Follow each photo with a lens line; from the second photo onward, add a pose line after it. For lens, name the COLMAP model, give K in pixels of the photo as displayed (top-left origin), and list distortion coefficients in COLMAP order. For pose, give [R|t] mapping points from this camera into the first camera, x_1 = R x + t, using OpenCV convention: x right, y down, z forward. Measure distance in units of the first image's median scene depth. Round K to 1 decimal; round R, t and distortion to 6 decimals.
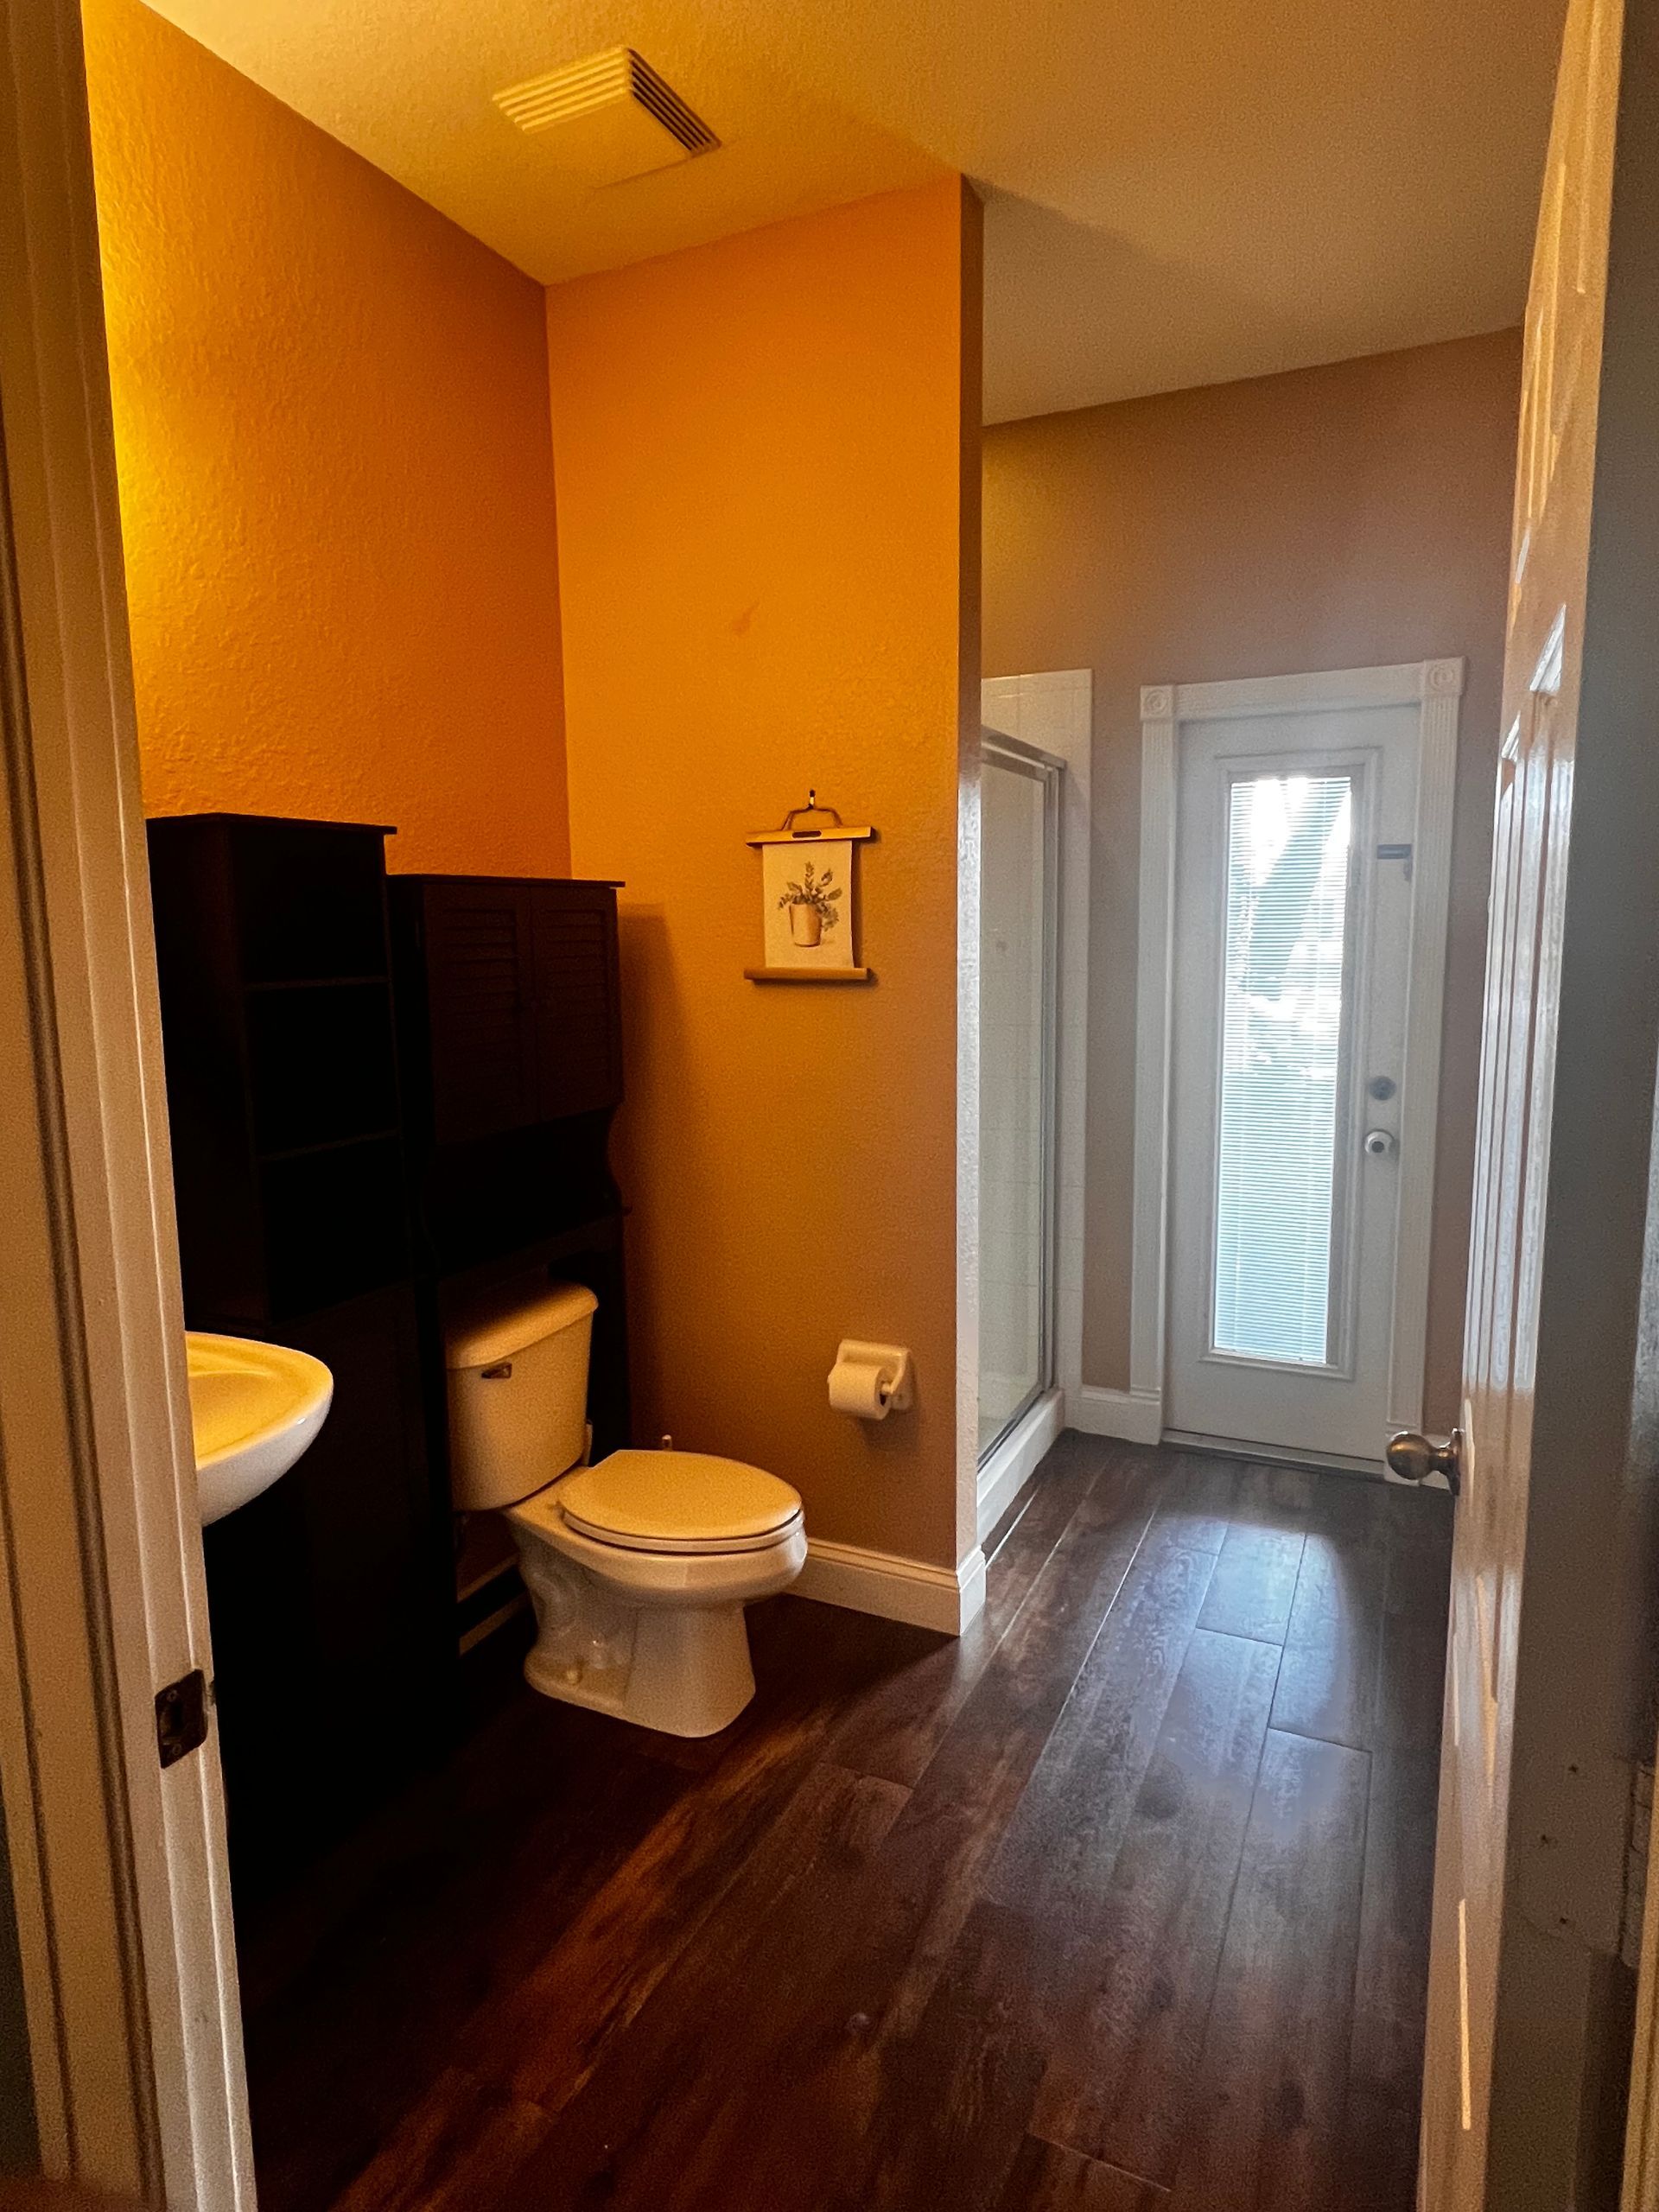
lens RADIAL K [[1266.1, 0, 826.2], [0, 1266.1, 1081.5], [0, 0, 1]] dist [-0.006276, -0.001486]
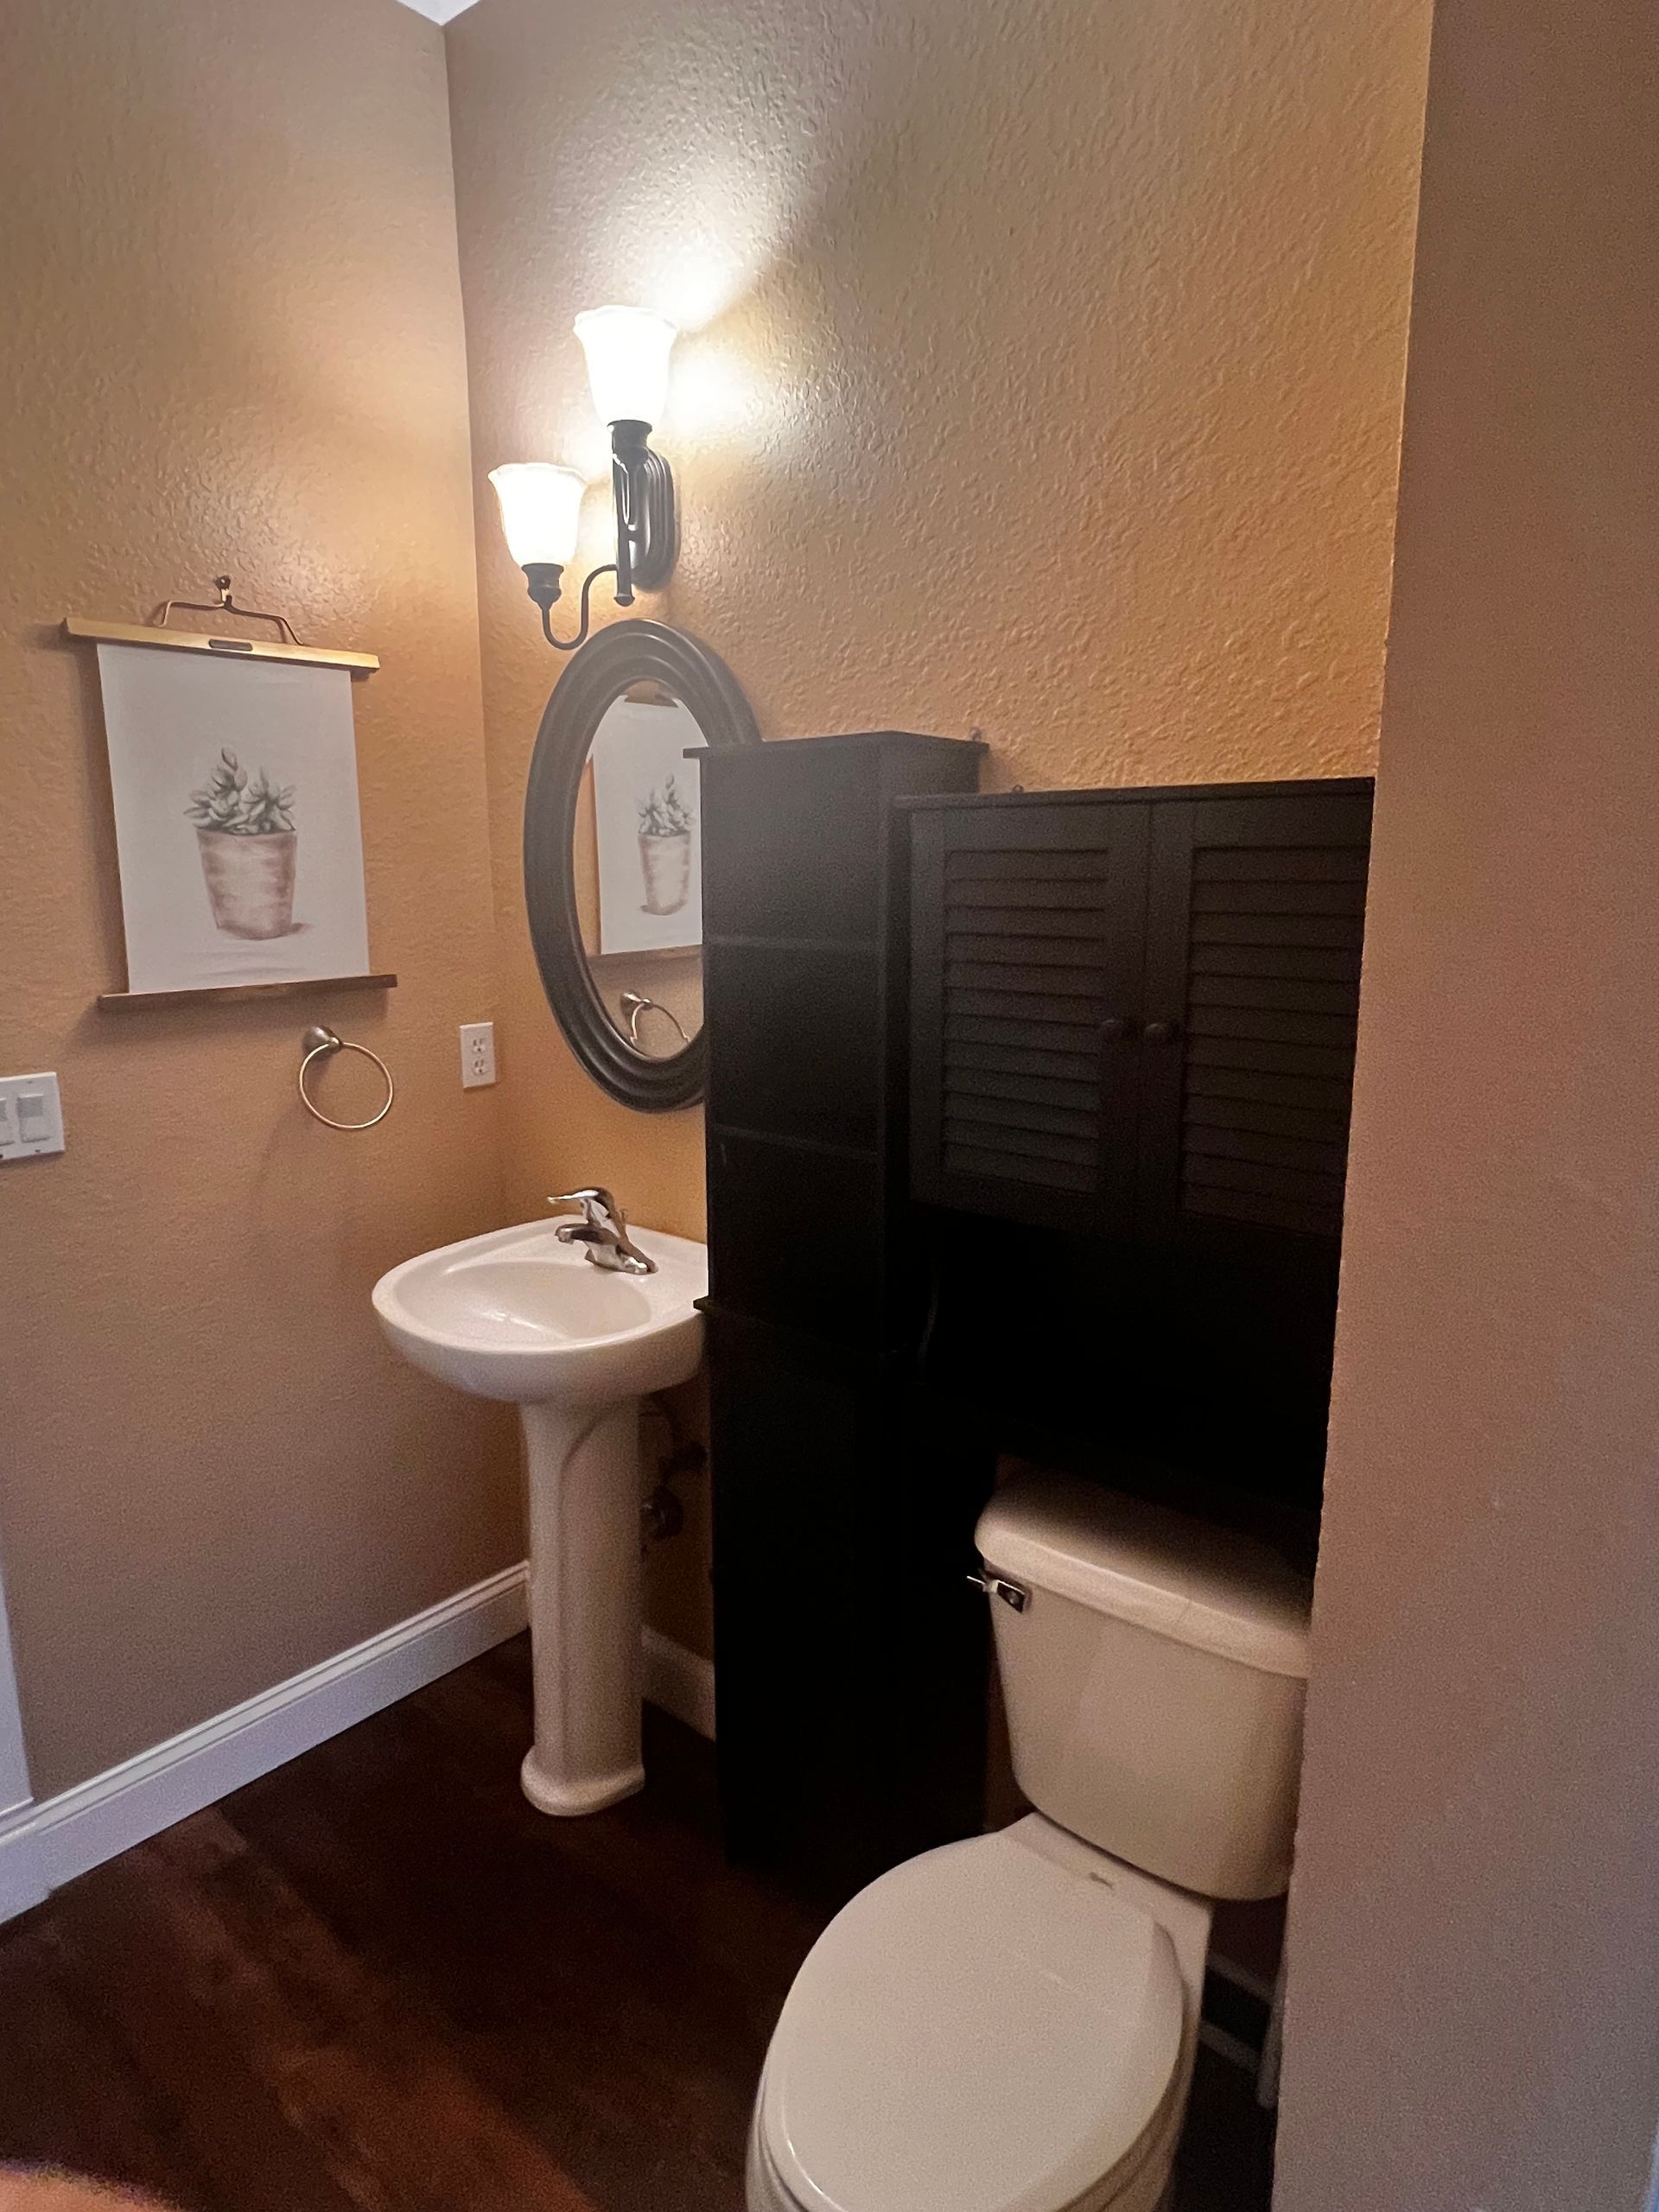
lens RADIAL K [[1257.2, 0, 822.6], [0, 1257.2, 1081.0], [0, 0, 1]] dist [-0.004347, -0.000110]
pose [[-0.249090, 0.184063, -0.950829, 0.288628], [-0.112485, 0.969631, 0.217171, -0.129411], [0.961926, 0.161049, -0.220821, 0.926849]]
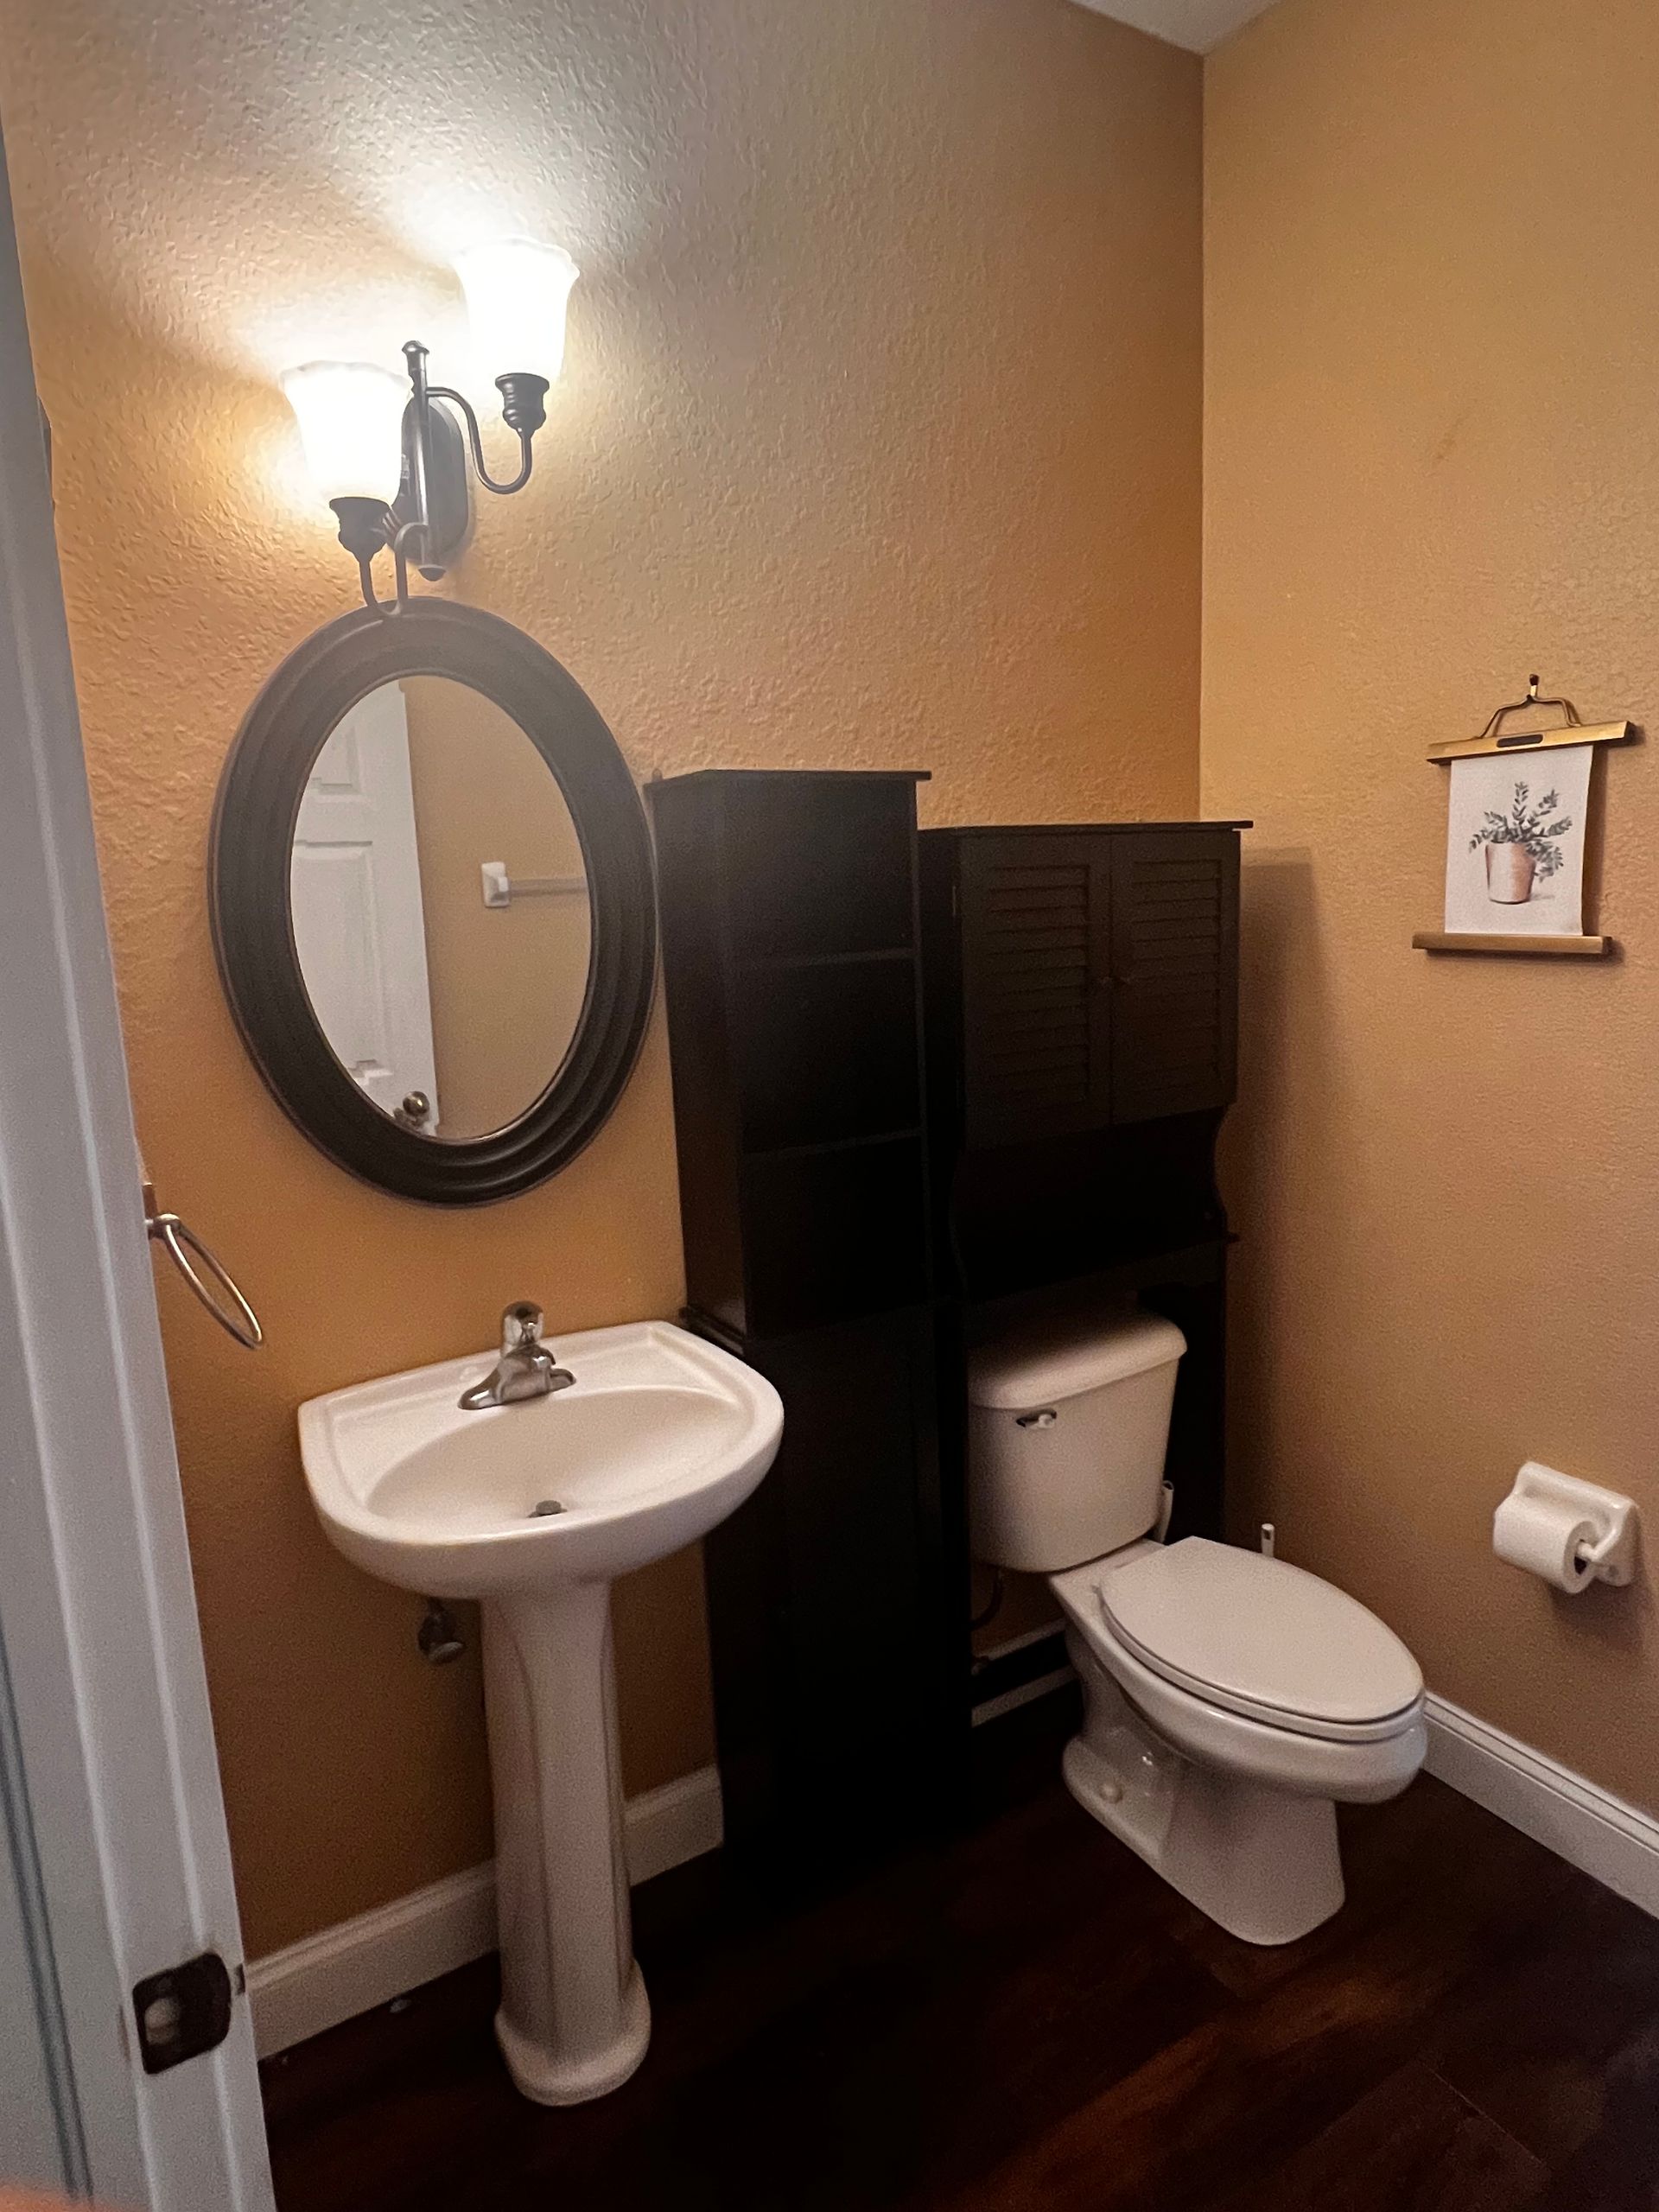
lens RADIAL K [[1264.0, 0, 820.8], [0, 1264.0, 1087.7], [0, 0, 1]] dist [-0.001768, -0.001216]
pose [[0.832106, 0.072214, -0.549895, 0.060059], [-0.041527, 0.996816, 0.068067, -0.037526], [0.553060, -0.033804, 0.832456, 0.207579]]
